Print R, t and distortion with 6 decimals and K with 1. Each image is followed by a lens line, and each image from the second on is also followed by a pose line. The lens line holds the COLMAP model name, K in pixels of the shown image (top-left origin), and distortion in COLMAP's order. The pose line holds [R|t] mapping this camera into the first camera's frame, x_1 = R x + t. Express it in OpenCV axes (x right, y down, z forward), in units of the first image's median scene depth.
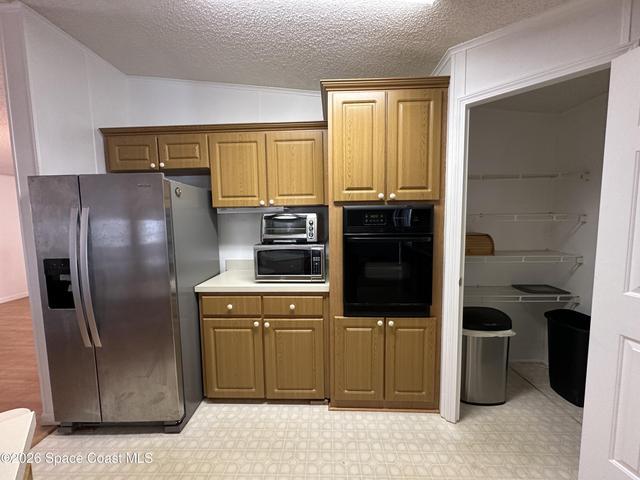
lens RADIAL K [[254.7, 0, 320.0], [0, 254.7, 240.0], [0, 0, 1]] dist [0.000446, 0.000057]
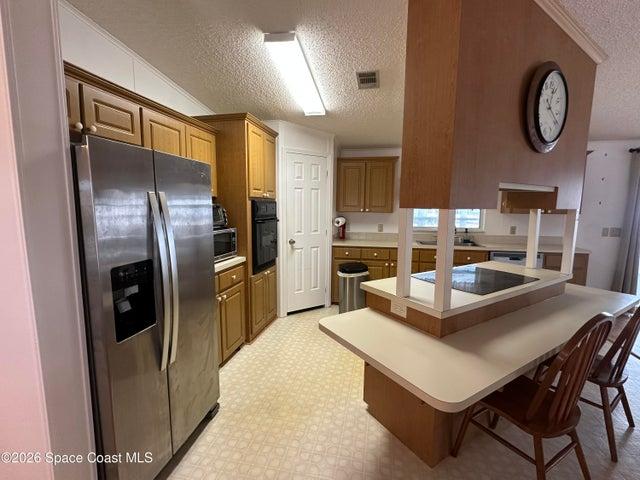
lens RADIAL K [[284.5, 0, 320.0], [0, 284.5, 240.0], [0, 0, 1]] dist [0.000642, 0.000043]
pose [[0.197973, -0.098884, 0.975207, -1.394903], [0.071402, 0.993710, 0.086265, -0.016122], [-0.977603, 0.052553, 0.203788, 0.277150]]
